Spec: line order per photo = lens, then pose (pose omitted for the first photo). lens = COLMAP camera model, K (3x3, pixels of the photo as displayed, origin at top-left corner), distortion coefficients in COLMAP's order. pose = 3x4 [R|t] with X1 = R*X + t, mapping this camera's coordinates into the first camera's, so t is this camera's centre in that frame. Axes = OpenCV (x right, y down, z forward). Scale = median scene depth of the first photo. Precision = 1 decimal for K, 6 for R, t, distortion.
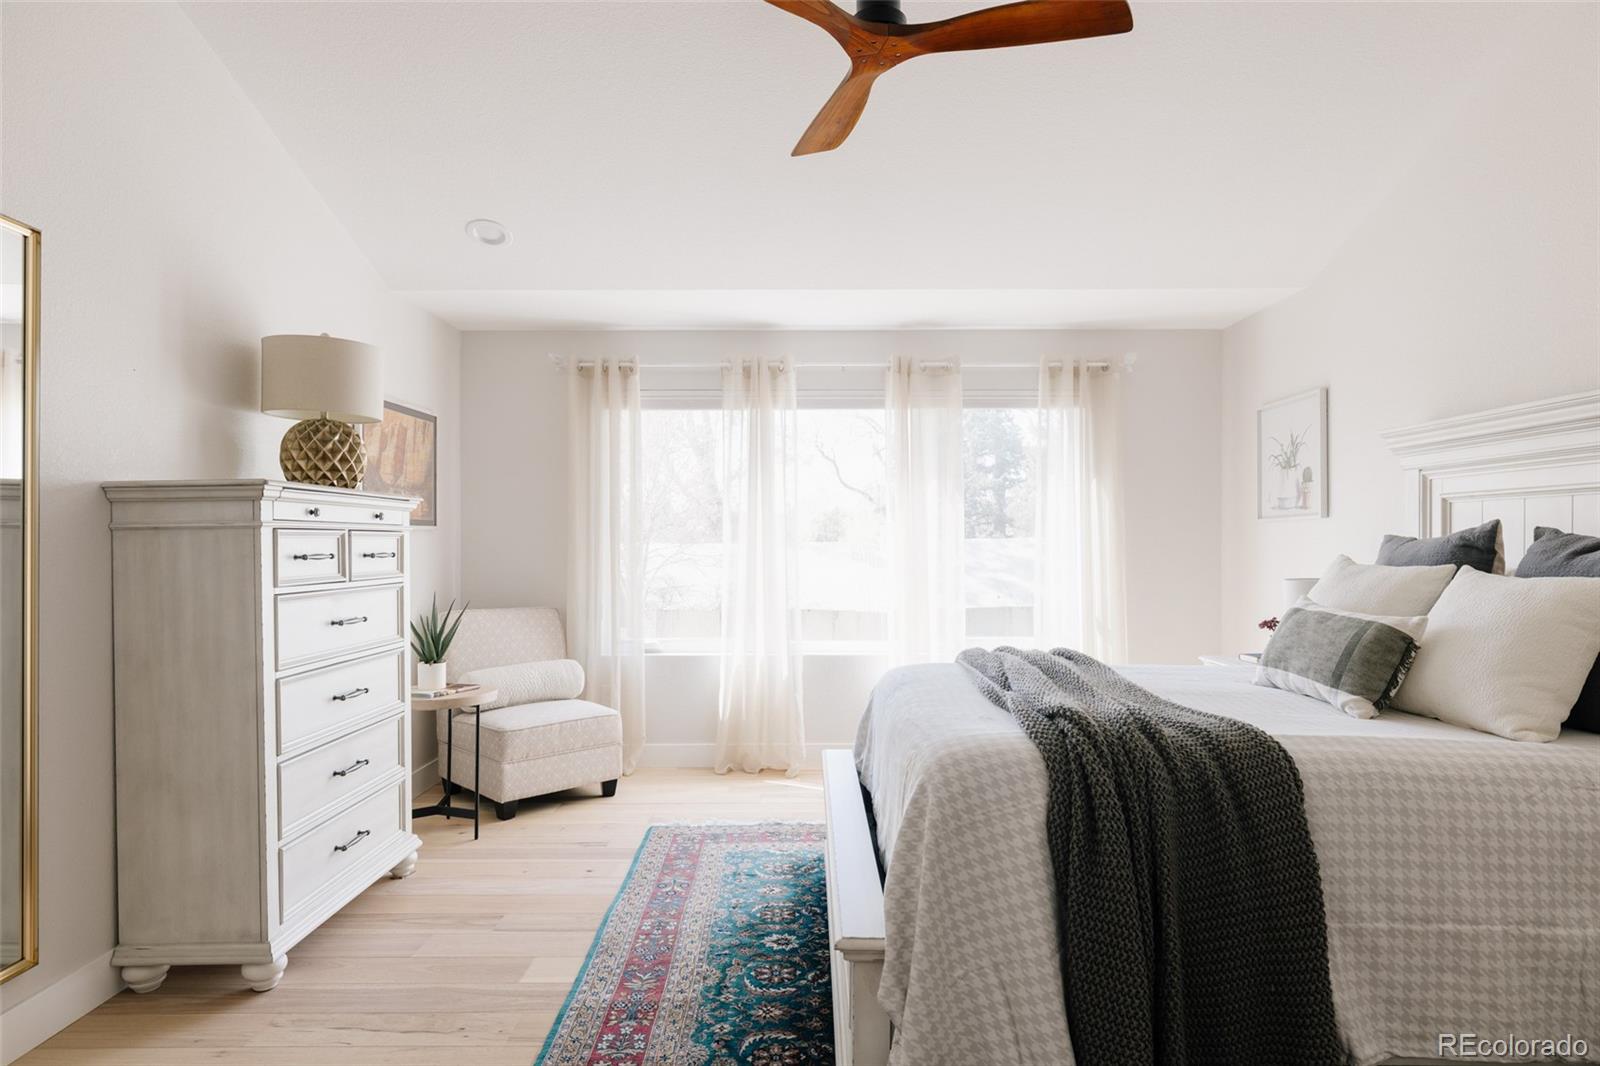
lens RADIAL K [[955.2, 0, 757.4], [0, 955.2, 539.7], [0, 0, 1]] dist [0.010436, -0.005156]
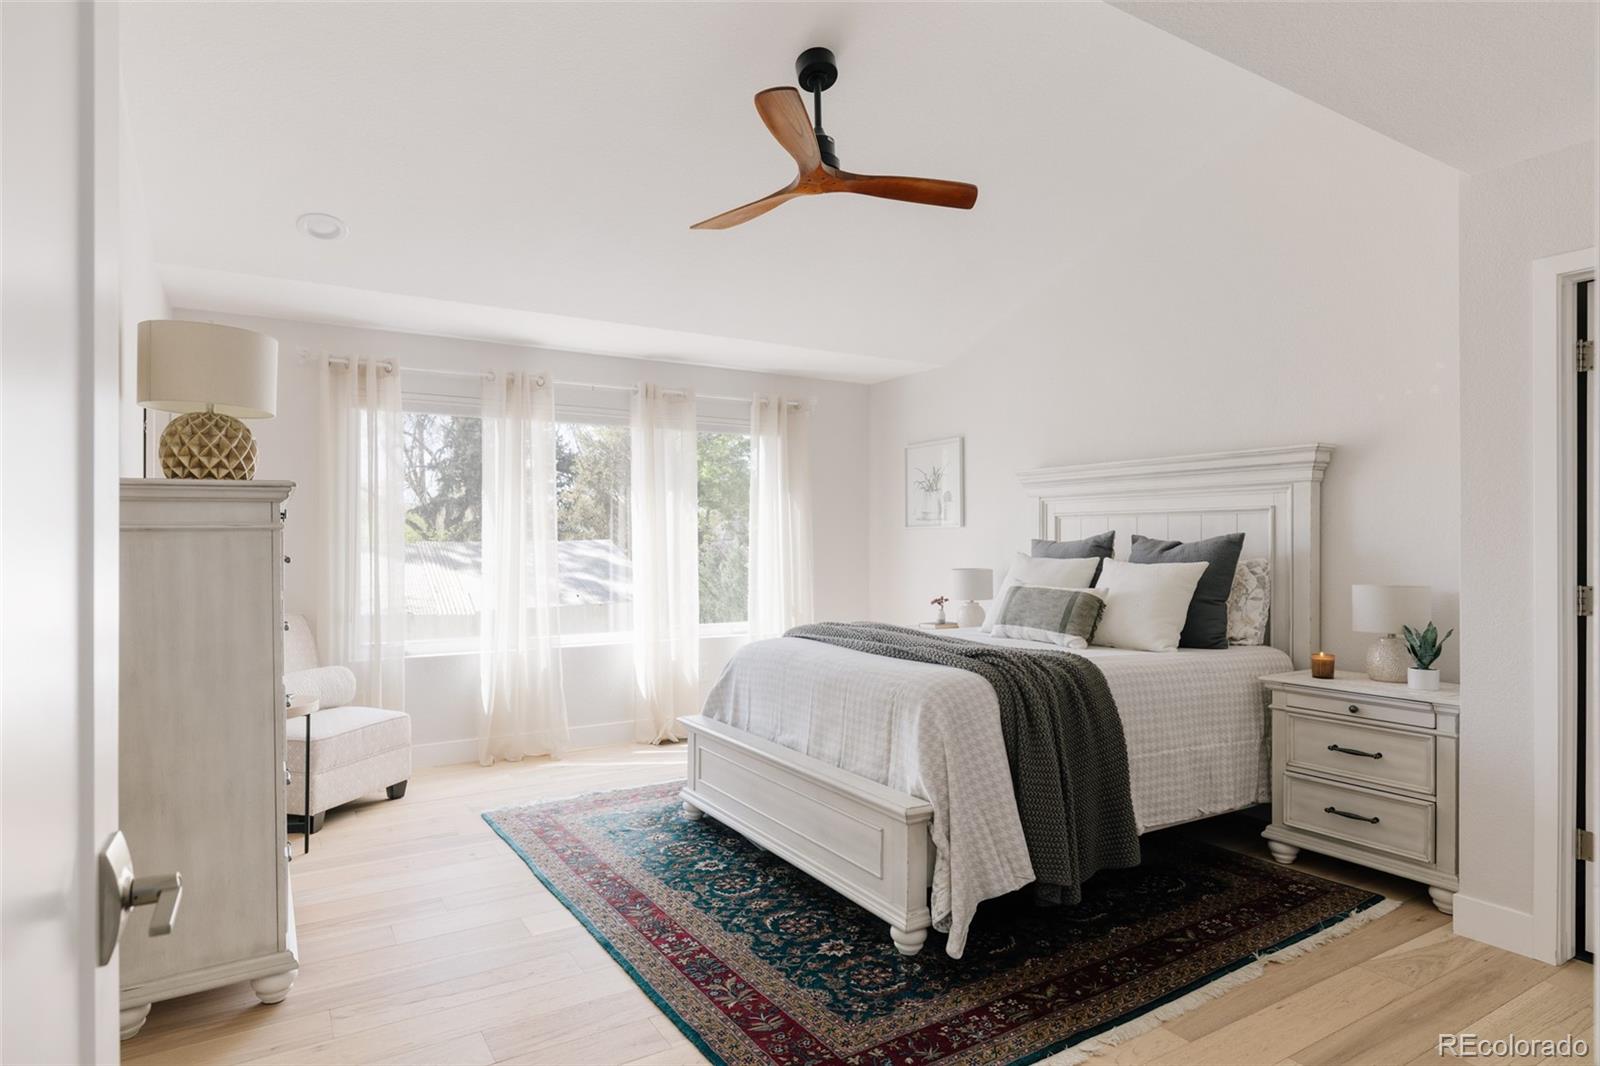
lens RADIAL K [[955.2, 0, 788.3], [0, 955.2, 538.7], [0, 0, 1]] dist [0.010436, -0.005156]
pose [[0.841839, 0.001879, 0.539725, -0.508967], [-0.000752, 0.999997, -0.002308, -0.001935], [-0.539727, 0.001537, 0.841838, -0.093108]]
